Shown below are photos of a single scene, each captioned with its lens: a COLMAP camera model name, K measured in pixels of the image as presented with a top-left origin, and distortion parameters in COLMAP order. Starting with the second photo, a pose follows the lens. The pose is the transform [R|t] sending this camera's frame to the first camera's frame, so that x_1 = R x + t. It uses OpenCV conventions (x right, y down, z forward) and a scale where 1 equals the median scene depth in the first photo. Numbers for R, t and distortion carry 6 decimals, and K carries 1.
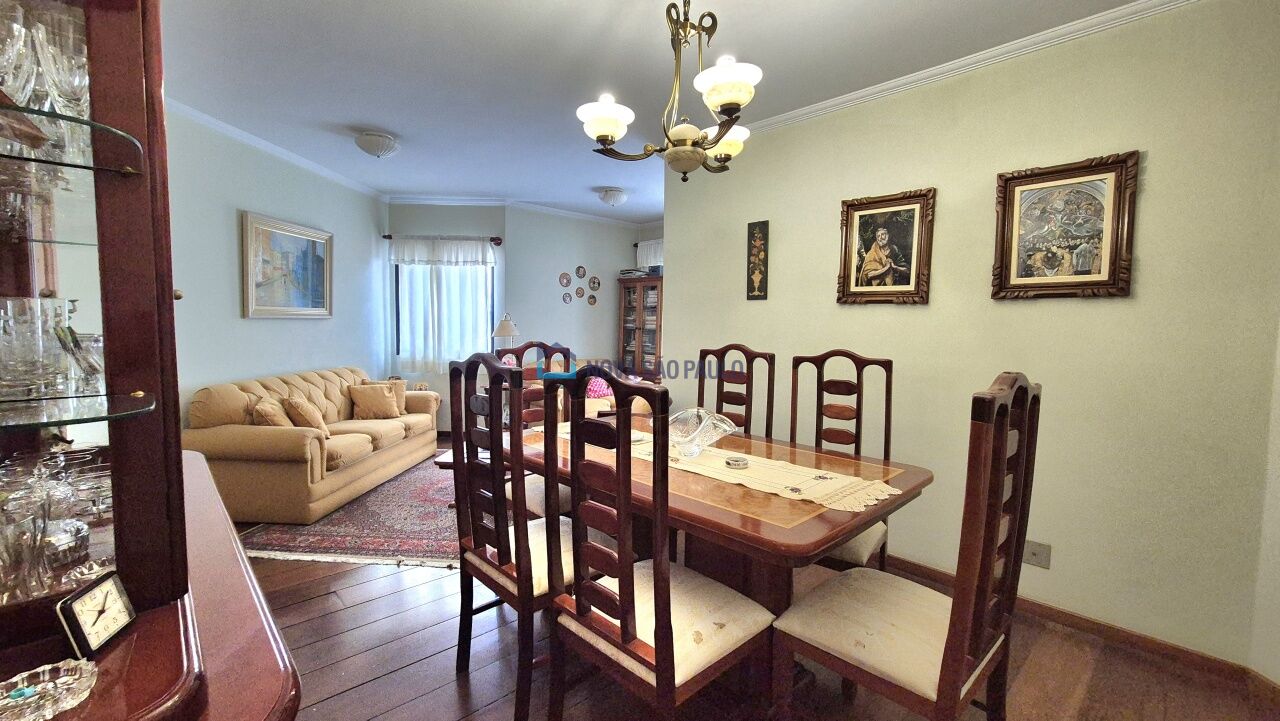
lens RADIAL K [[527.5, 0, 647.8], [0, 527.5, 357.1], [0, 0, 1]] dist [-0.004945, 0.000477]
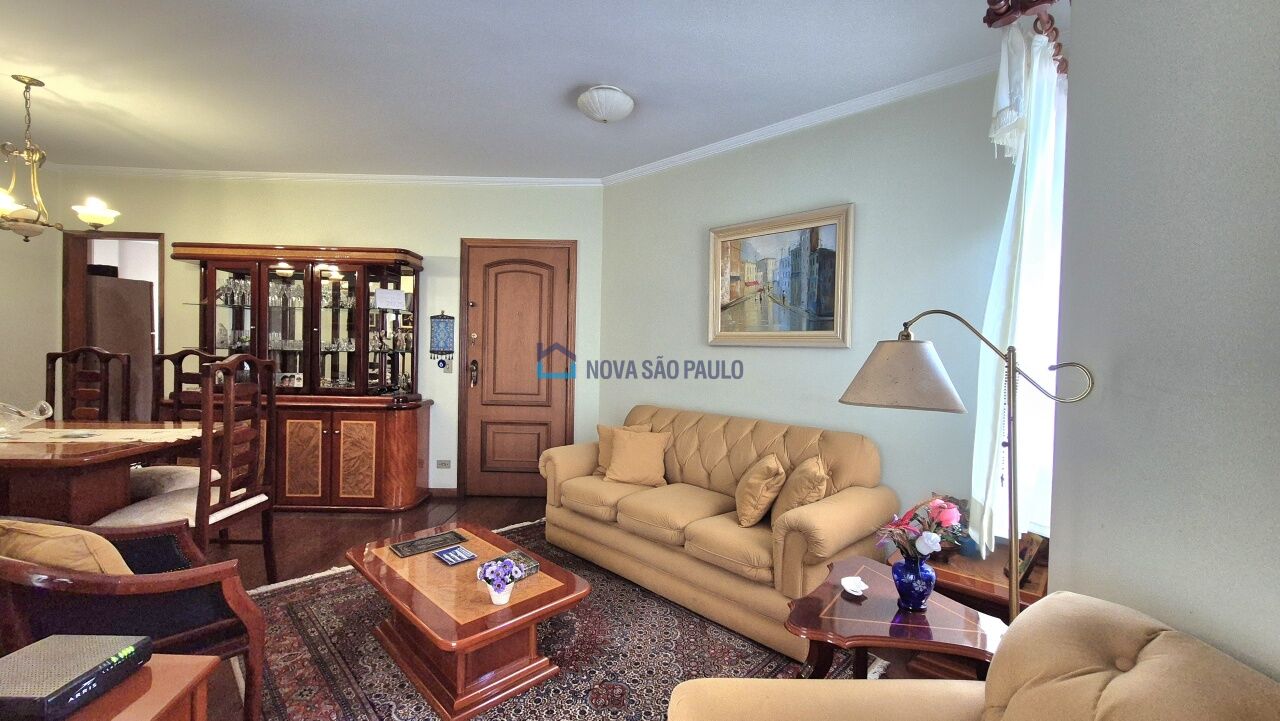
lens RADIAL K [[527.5, 0, 647.8], [0, 527.5, 357.1], [0, 0, 1]] dist [-0.004945, 0.000477]
pose [[-0.677057, -0.009066, -0.735875, -0.016260], [-0.078362, 0.995128, 0.059839, -0.096708], [0.731747, 0.098179, -0.674469, 1.481775]]
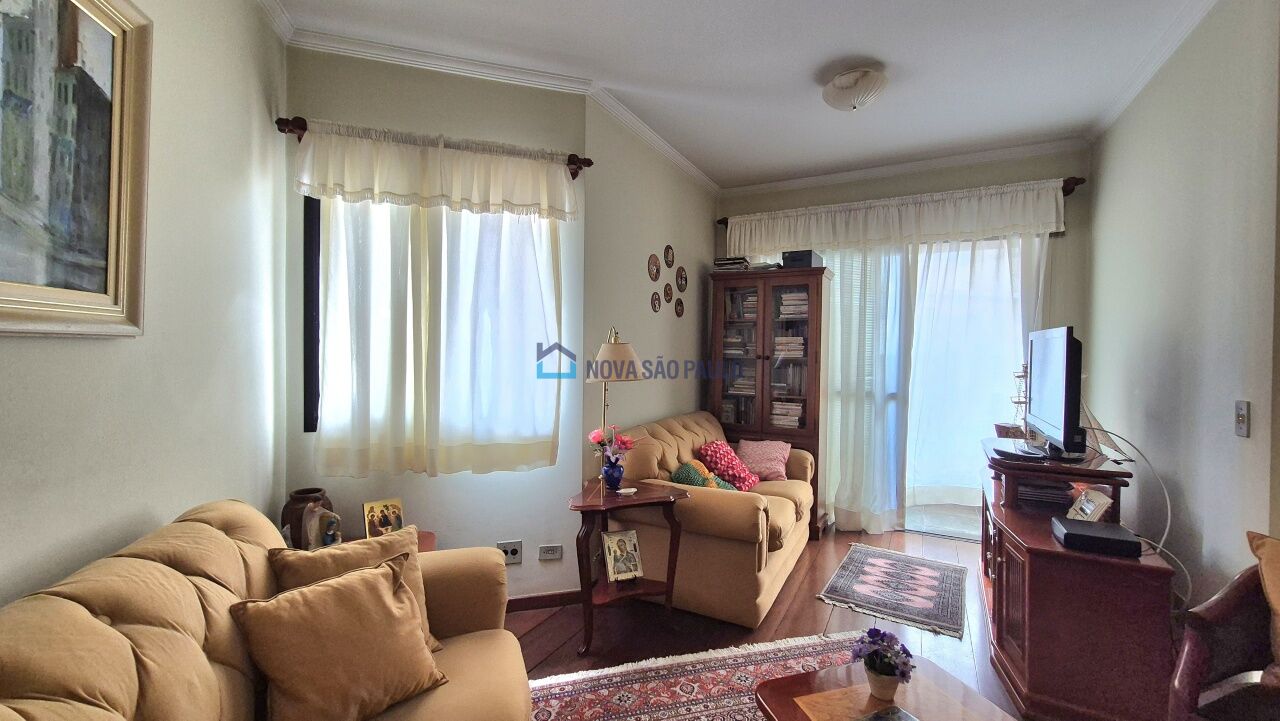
lens RADIAL K [[527.5, 0, 647.8], [0, 527.5, 357.1], [0, 0, 1]] dist [-0.004945, 0.000477]
pose [[0.943786, -0.005944, 0.330504, -0.531213], [0.022201, 0.998721, -0.045436, -0.051548], [-0.329811, 0.050219, 0.942710, 0.795962]]
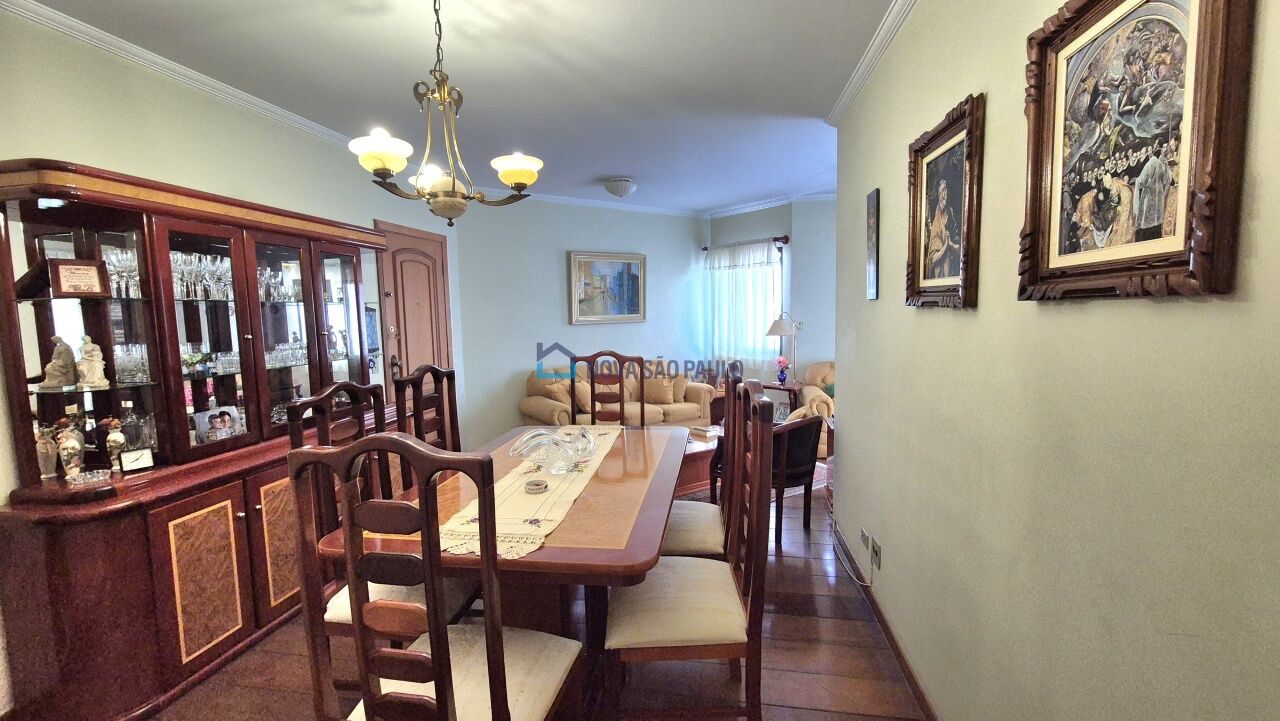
lens RADIAL K [[527.5, 0, 647.8], [0, 527.5, 357.1], [0, 0, 1]] dist [-0.004945, 0.000477]
pose [[0.608685, 0.043247, -0.792233, 0.509014], [-0.021685, 0.999047, 0.037875, -0.042830], [0.793116, -0.005875, 0.609043, 0.264445]]
